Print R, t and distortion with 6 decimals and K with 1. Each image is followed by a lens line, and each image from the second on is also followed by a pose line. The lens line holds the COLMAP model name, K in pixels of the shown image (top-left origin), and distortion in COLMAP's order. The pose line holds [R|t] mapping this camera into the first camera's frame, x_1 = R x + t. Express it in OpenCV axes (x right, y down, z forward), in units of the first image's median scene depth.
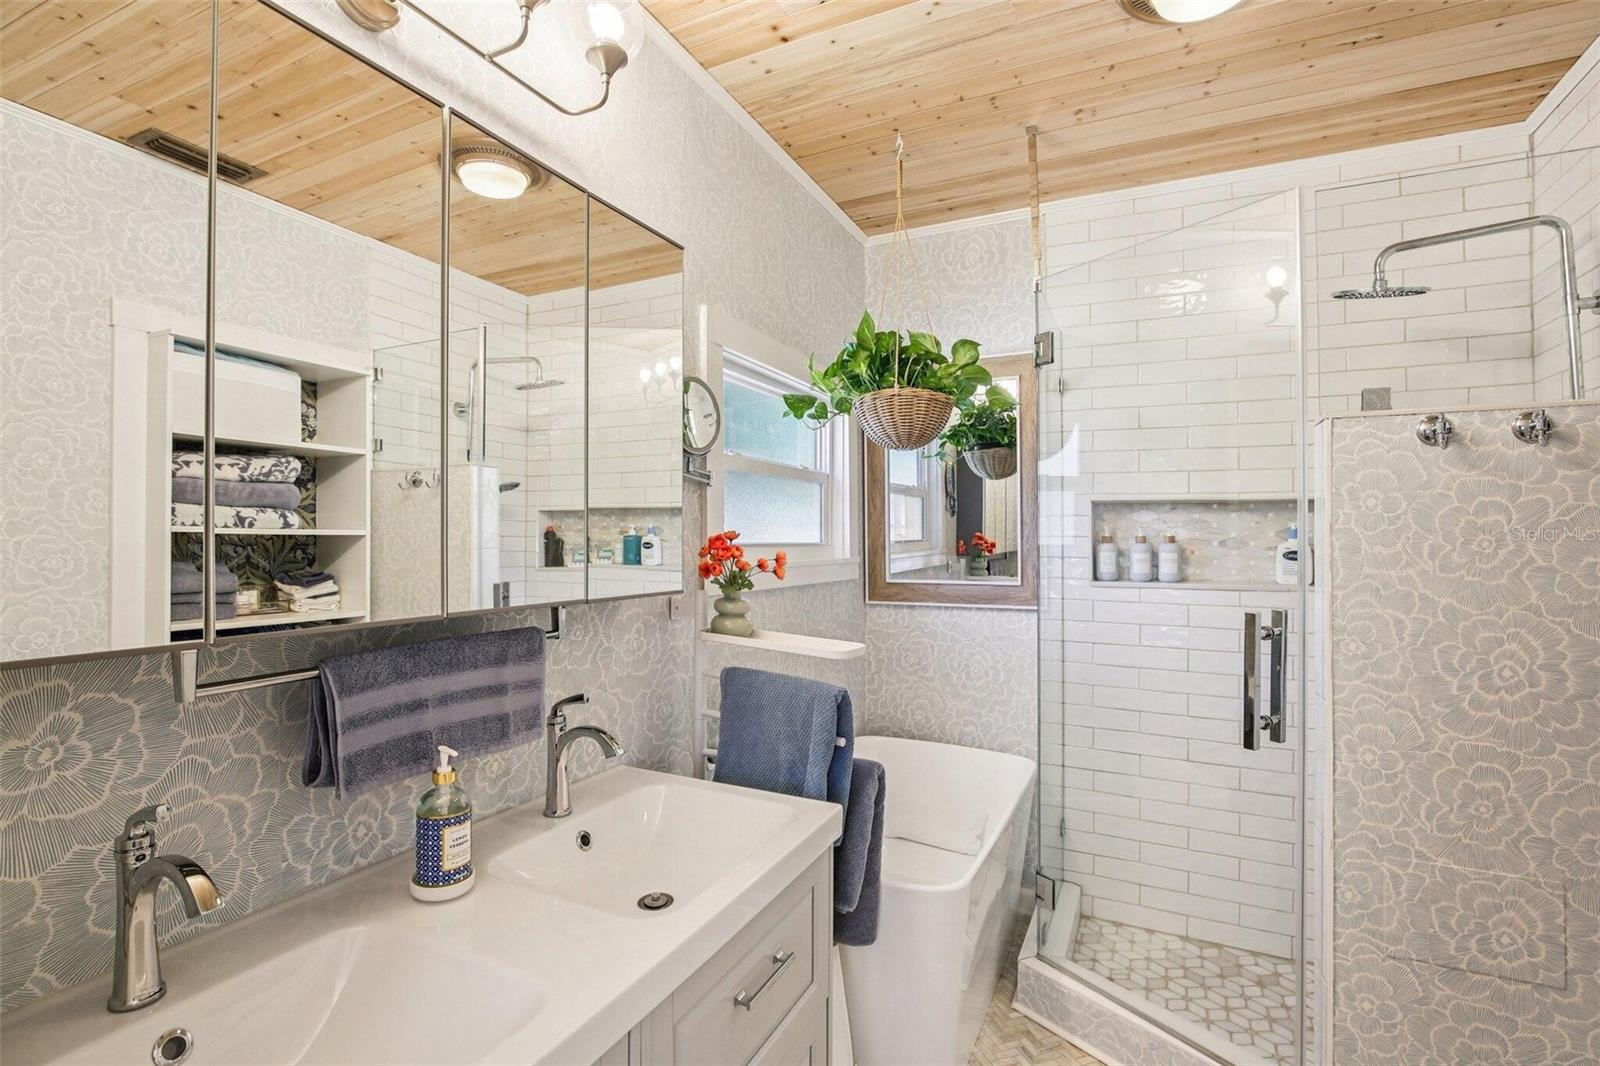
lens RADIAL K [[745.4, 0, 806.7], [0, 745.4, 536.5], [0, 0, 1]] dist [-0.021664, 0.001822]
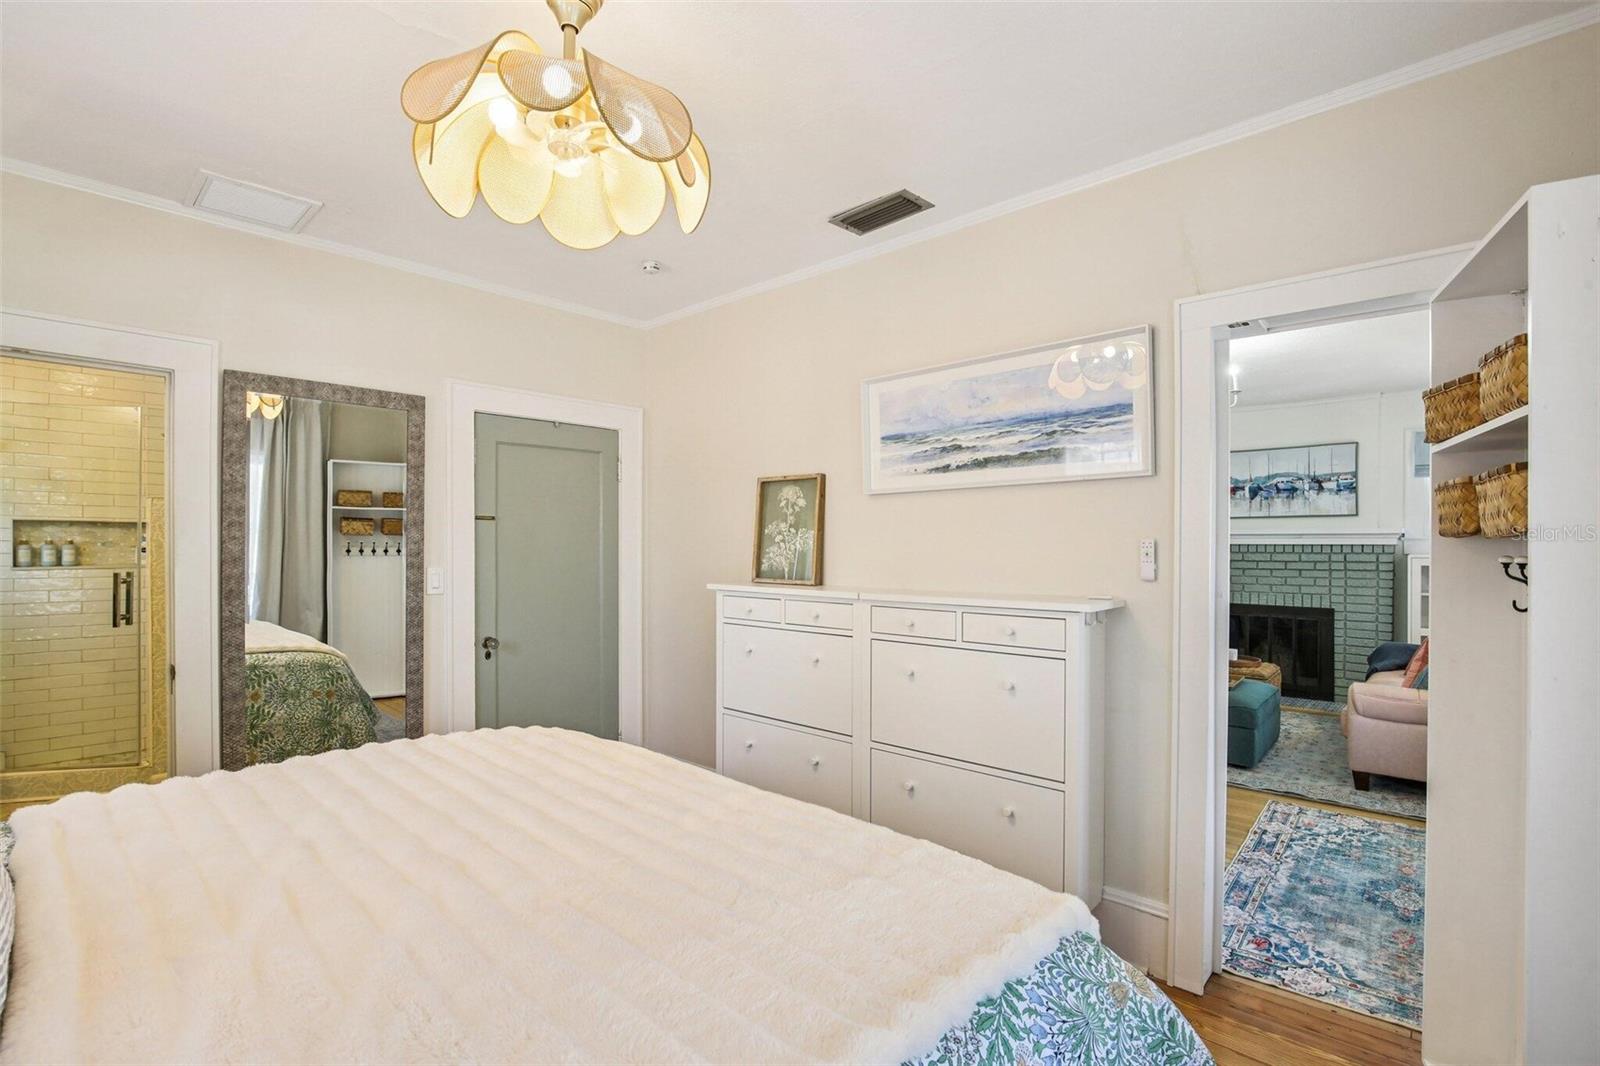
lens RADIAL K [[745.4, 0, 795.7], [0, 745.4, 537.5], [0, 0, 1]] dist [-0.021664, 0.001822]
pose [[0.298947, 0.001544, 0.954268, -0.801174], [-0.010136, 0.999947, 0.001557, -0.033792], [-0.954216, -0.010138, 0.298947, -1.437058]]
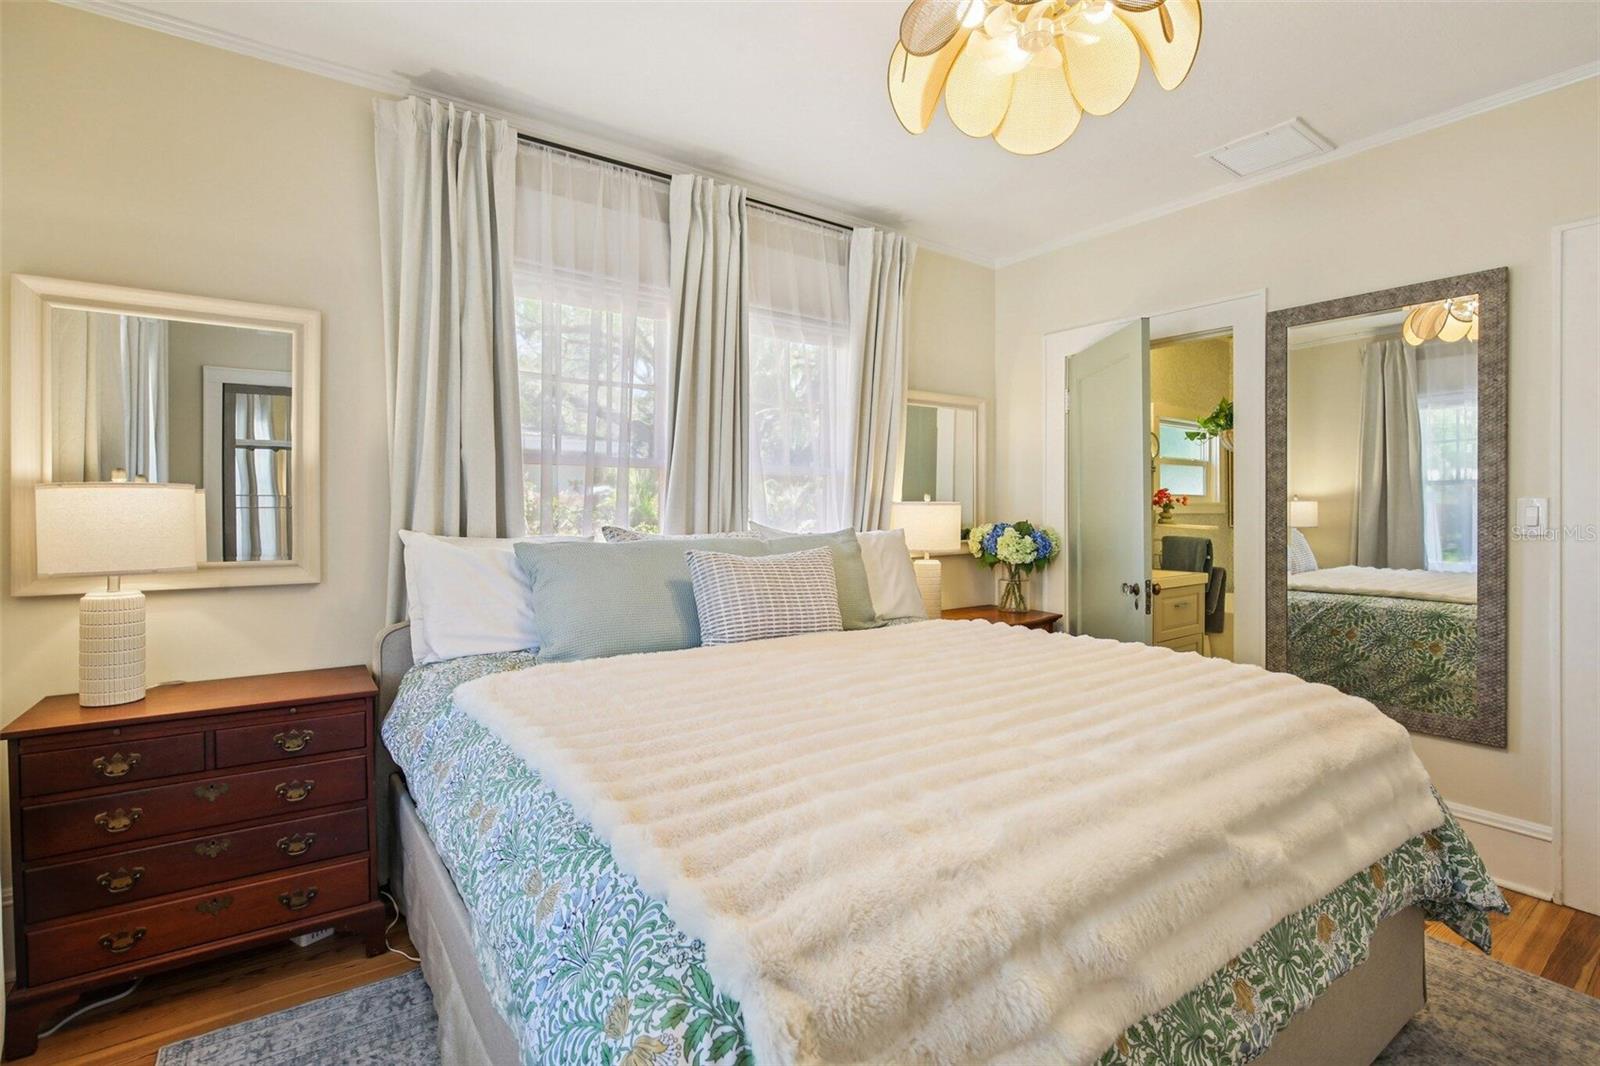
lens RADIAL K [[745.4, 0, 772.6], [0, 745.4, 513.7], [0, 0, 1]] dist [-0.021664, 0.001822]
pose [[0.867573, 0.000660, -0.497310, 0.002569], [0.004121, 0.999955, 0.008517, 0.046970], [0.497293, -0.009439, 0.867531, -1.766735]]
